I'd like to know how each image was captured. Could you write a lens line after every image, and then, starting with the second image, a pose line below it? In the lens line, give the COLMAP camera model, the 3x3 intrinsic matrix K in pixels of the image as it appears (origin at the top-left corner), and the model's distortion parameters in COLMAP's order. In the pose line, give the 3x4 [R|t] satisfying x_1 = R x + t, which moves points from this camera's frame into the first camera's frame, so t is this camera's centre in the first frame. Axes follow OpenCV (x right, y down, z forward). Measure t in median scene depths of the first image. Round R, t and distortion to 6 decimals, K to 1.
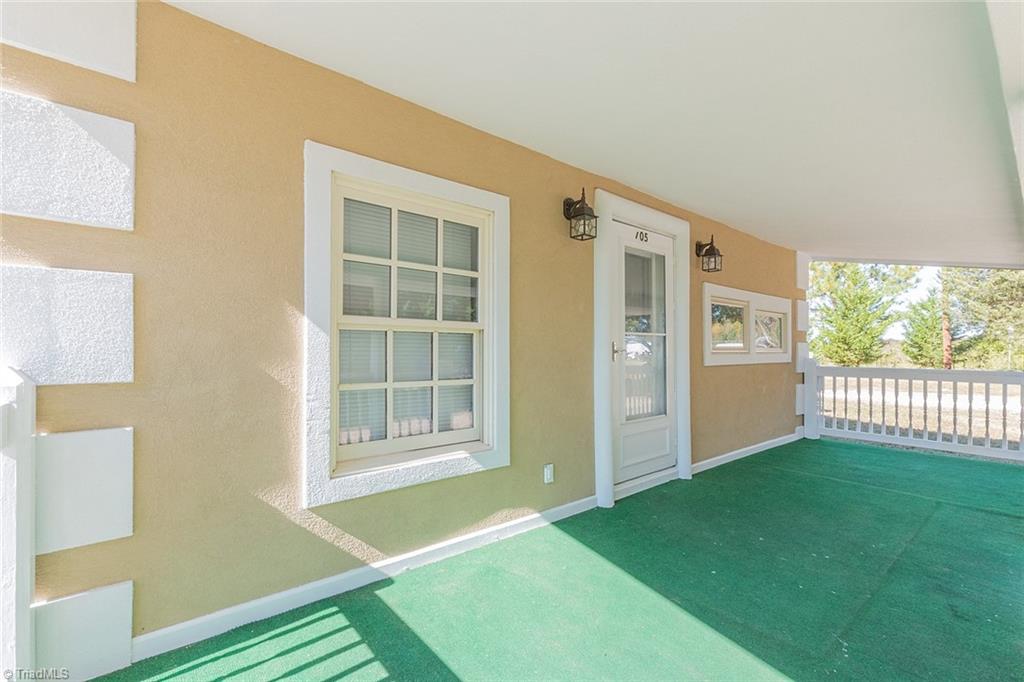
lens RADIAL K [[482.4, 0, 512.0], [0, 482.4, 341.0], [0, 0, 1]] dist [-0.000543, -0.000223]
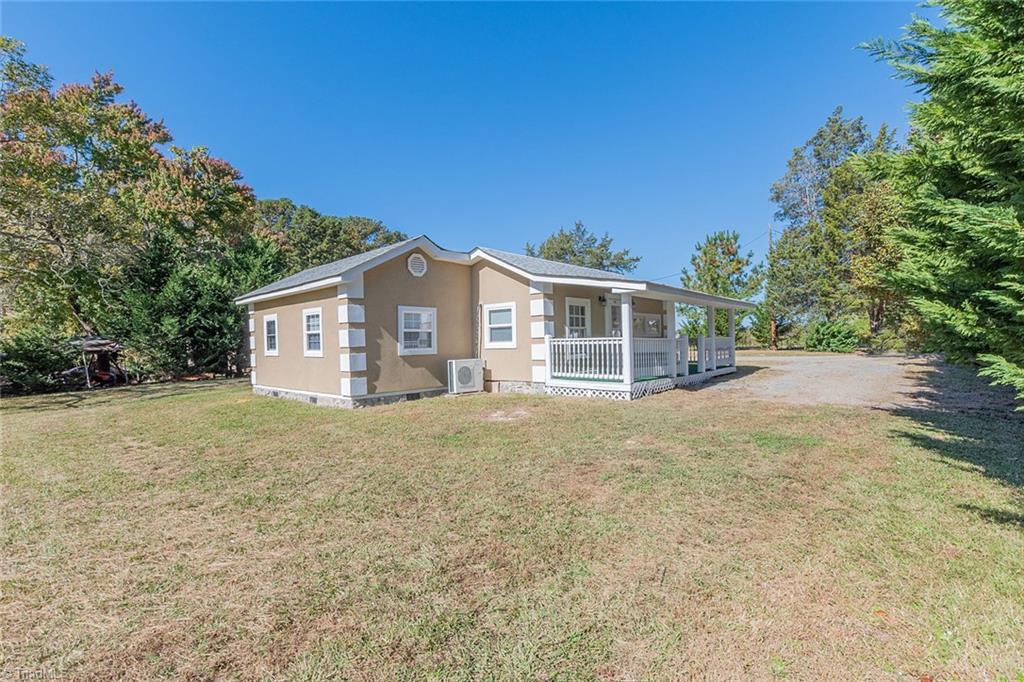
lens RADIAL K [[443.1, 0, 512.0], [0, 443.1, 341.0], [0, 0, 1]] dist [-0.000785, -0.000094]
pose [[0.992024, -0.033282, 0.121579, -0.141133], [0.032407, 0.999433, 0.009168, 0.005267], [-0.121815, -0.005155, 0.992539, -0.350669]]
